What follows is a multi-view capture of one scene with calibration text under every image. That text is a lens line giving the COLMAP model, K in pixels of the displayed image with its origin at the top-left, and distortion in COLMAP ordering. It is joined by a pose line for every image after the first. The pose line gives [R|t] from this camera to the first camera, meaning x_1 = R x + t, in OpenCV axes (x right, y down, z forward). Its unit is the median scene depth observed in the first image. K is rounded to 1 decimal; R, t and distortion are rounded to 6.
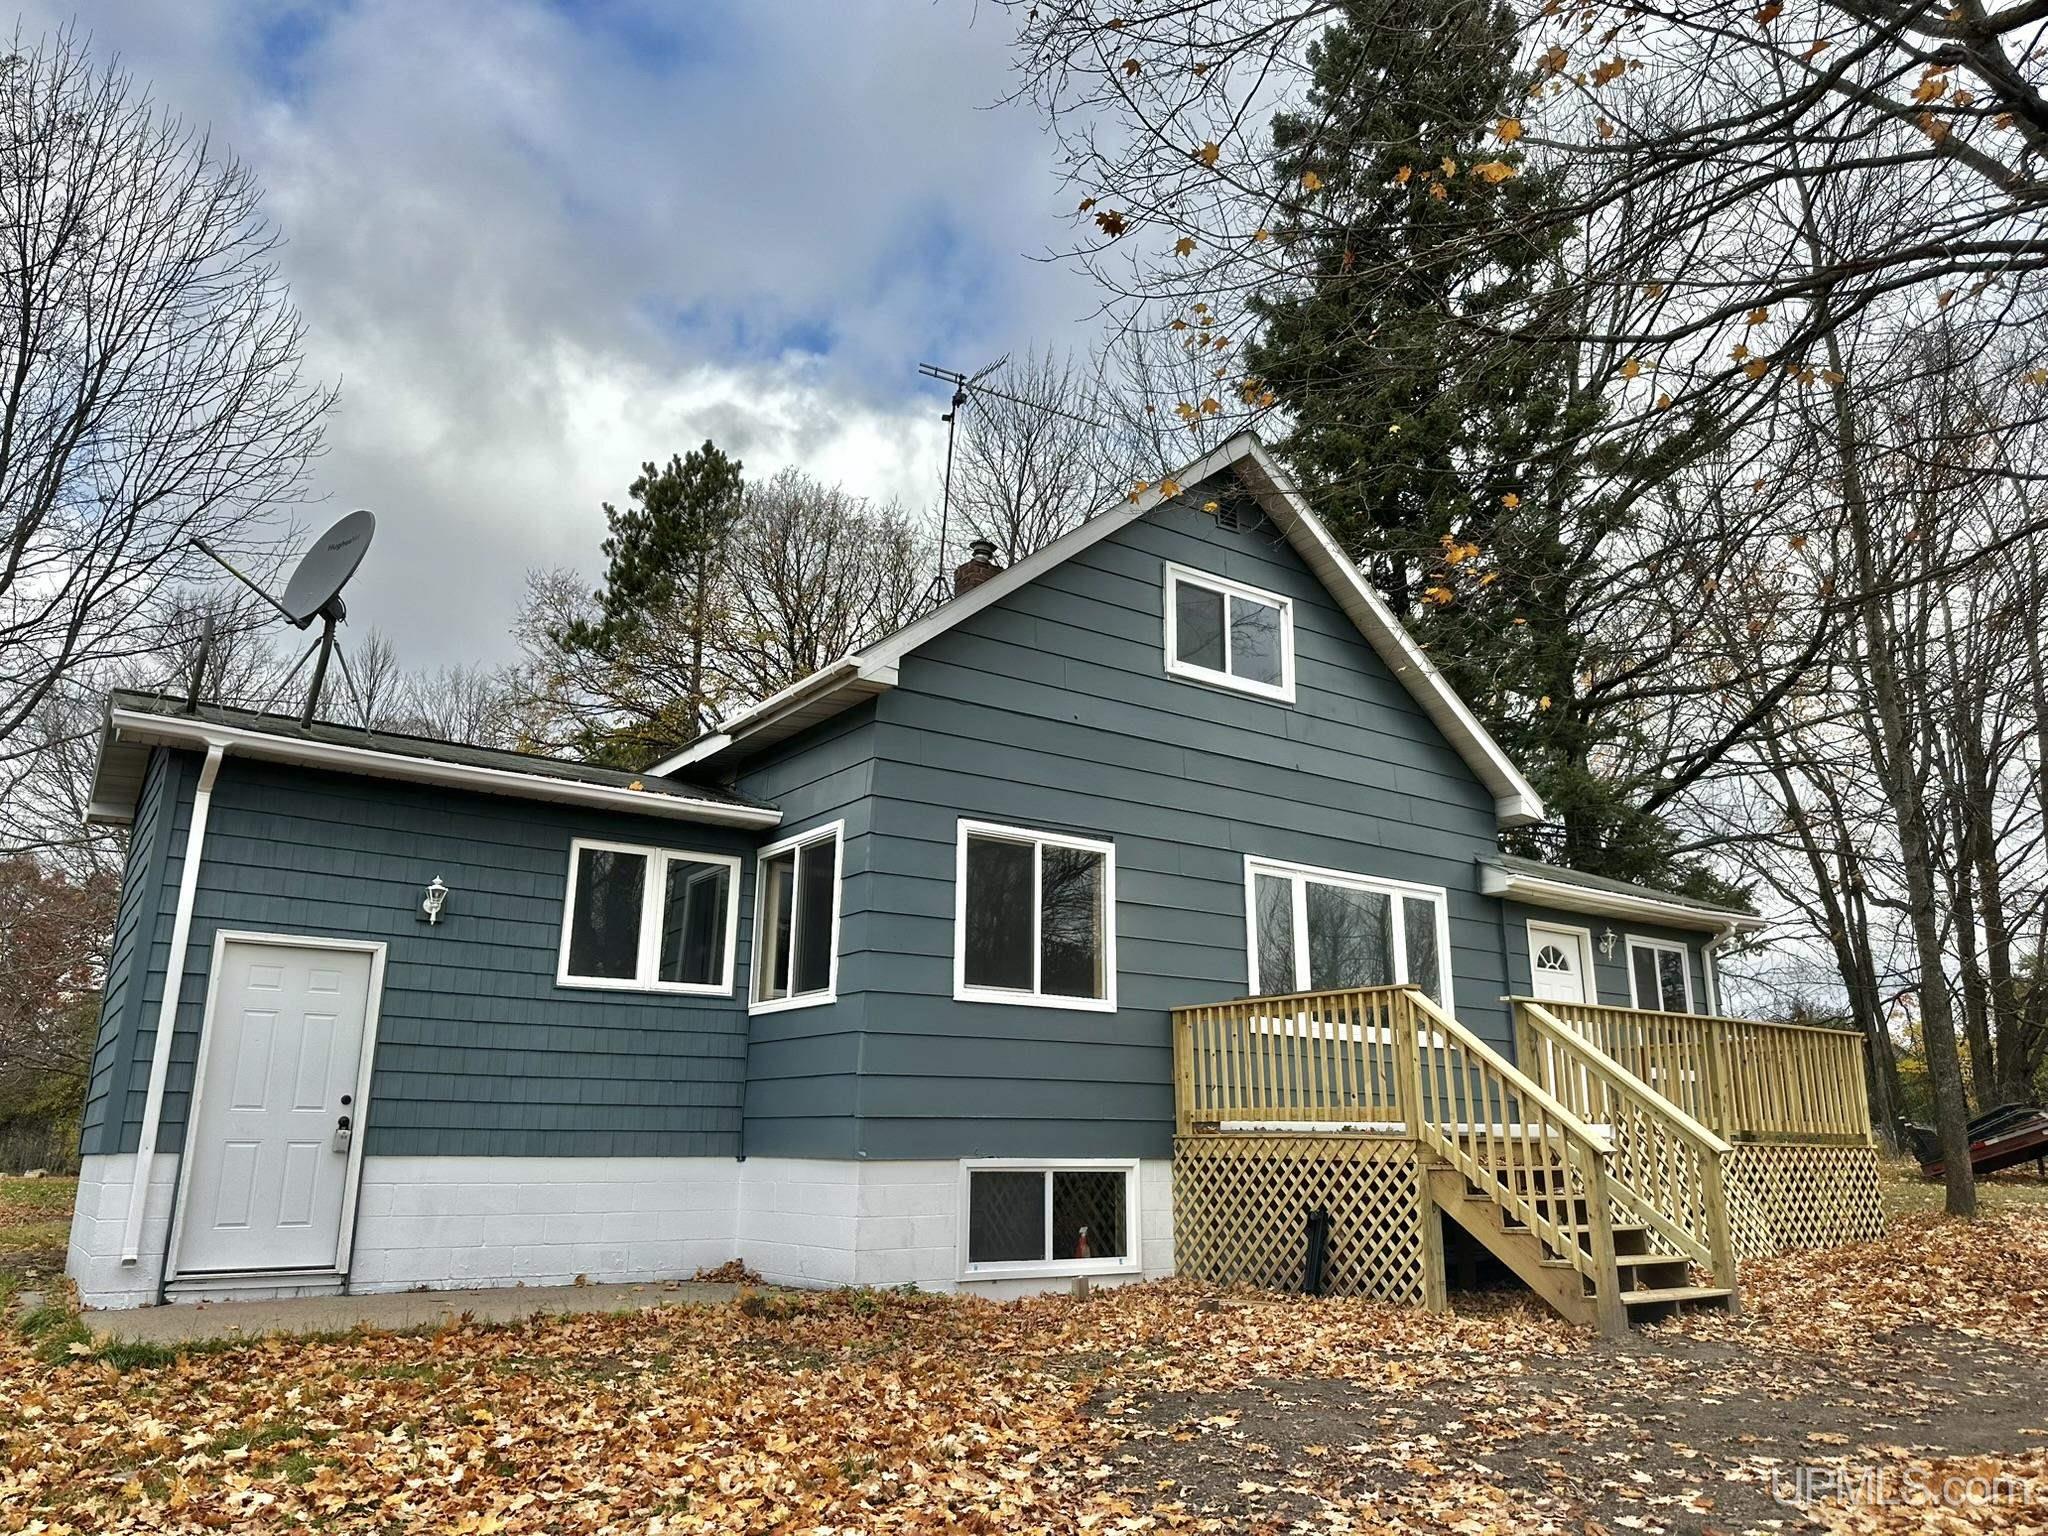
lens RADIAL K [[1416.5, 0, 1031.8], [0, 1416.5, 771.4], [0, 0, 1]] dist [0.001205, -0.006415]
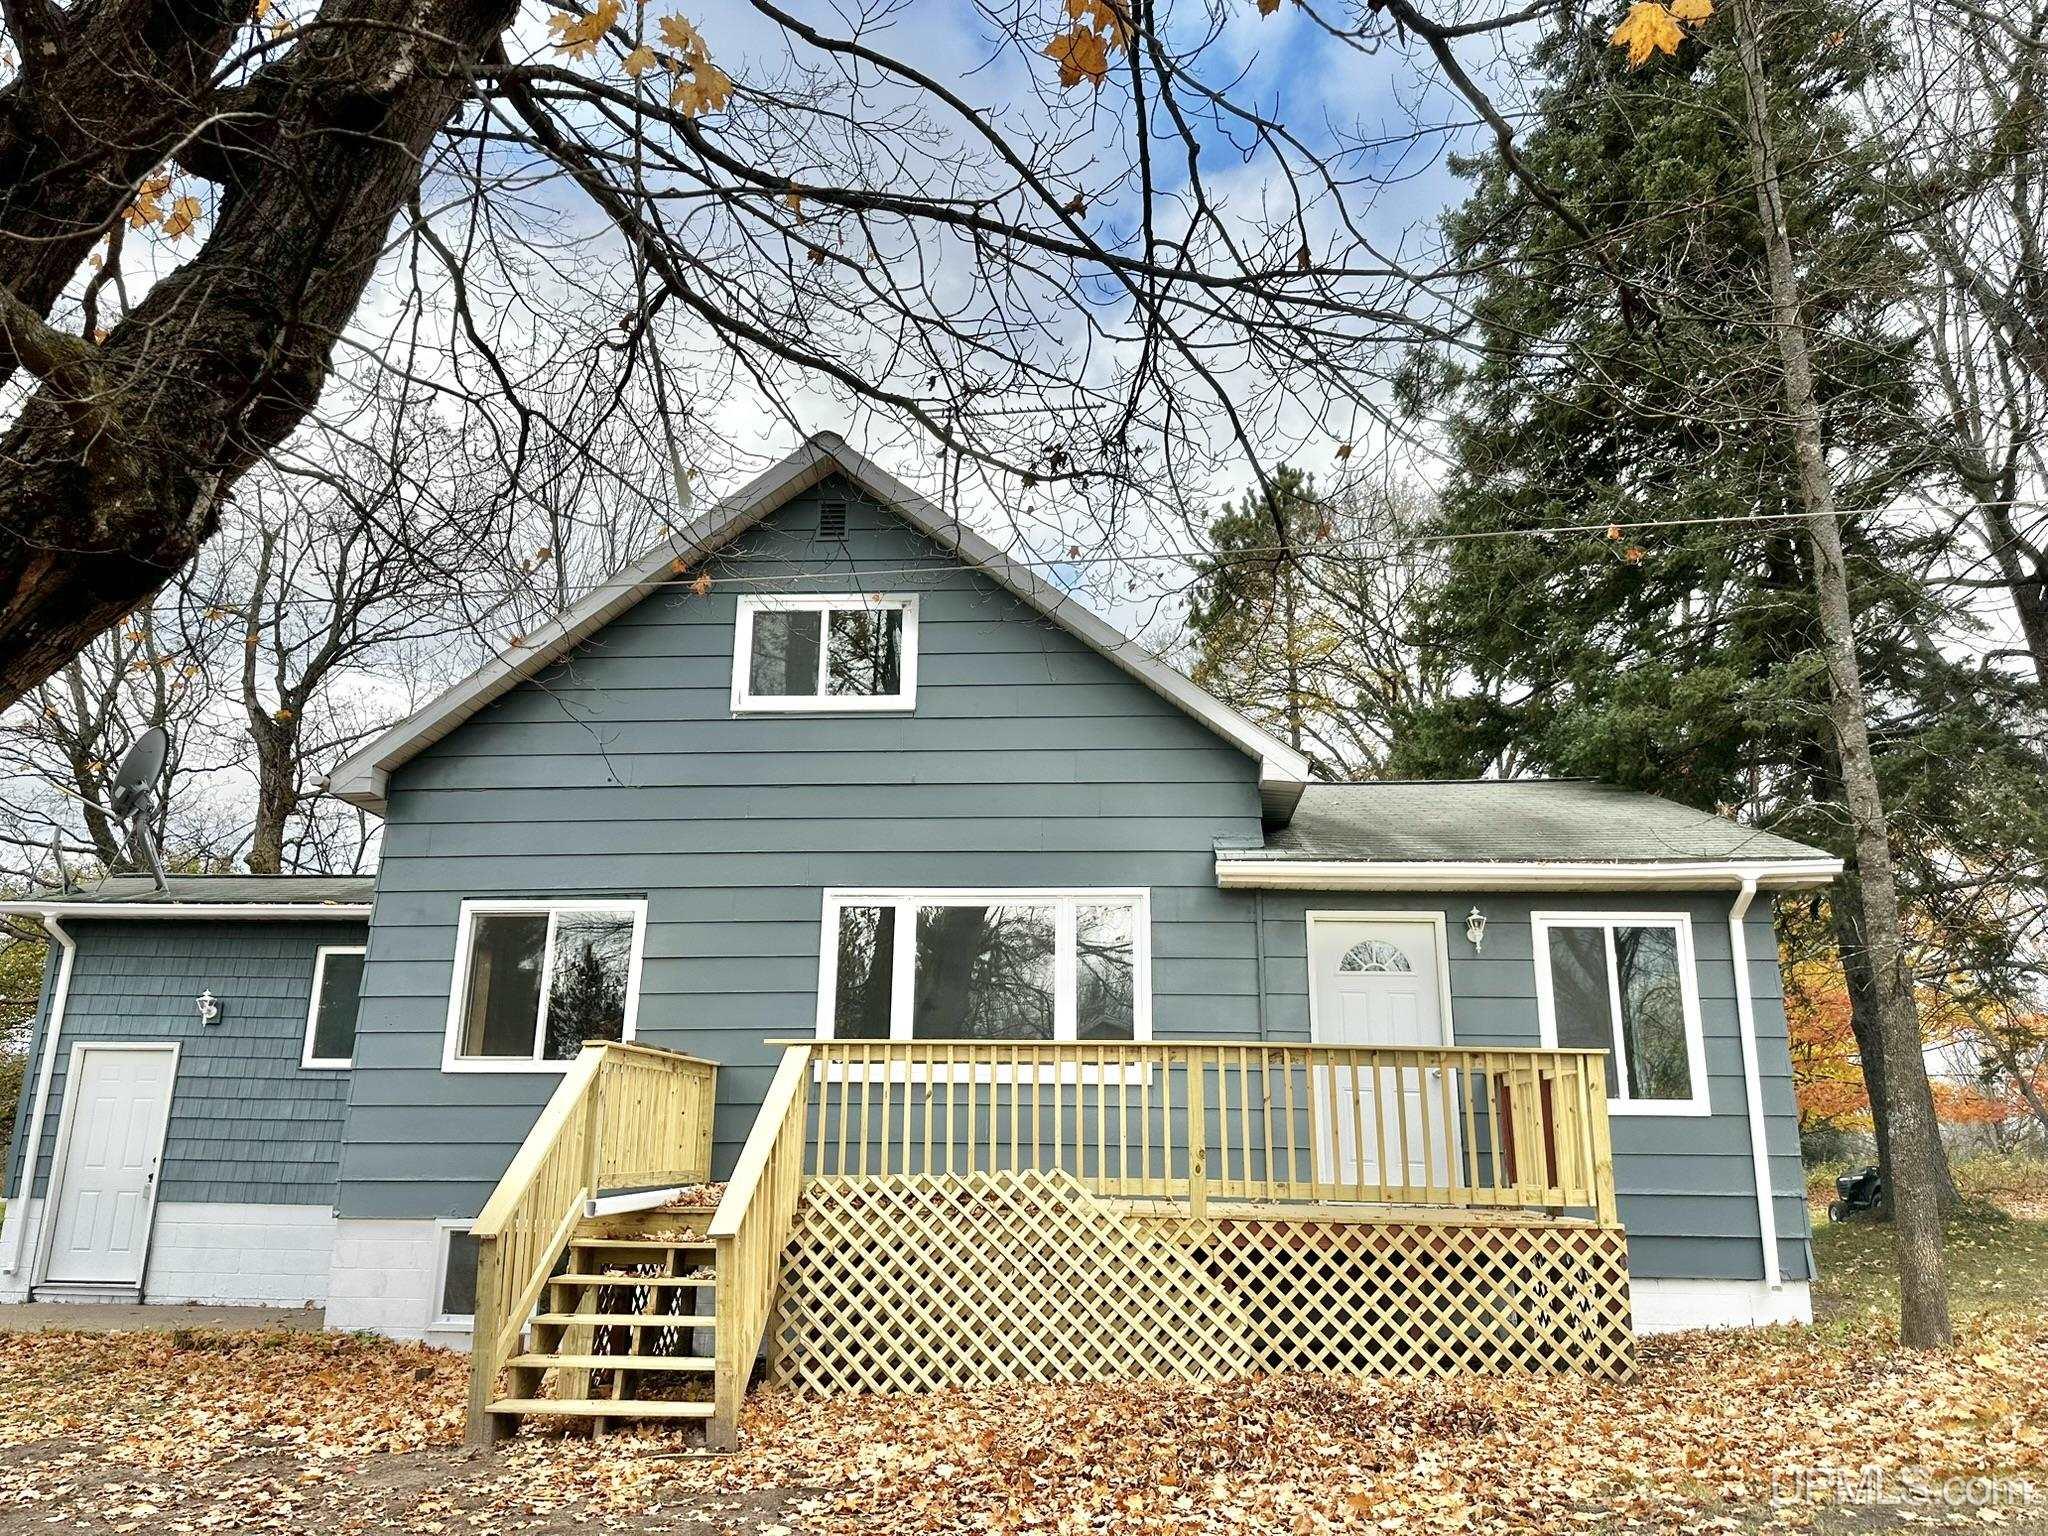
lens RADIAL K [[1416.5, 0, 1029.2], [0, 1416.5, 760.8], [0, 0, 1]] dist [0.001205, -0.006415]
pose [[0.768542, -0.167105, -0.617592, 0.972796], [0.157634, 0.984988, -0.070352, 0.072844], [0.620077, -0.043285, 0.783346, 0.422424]]
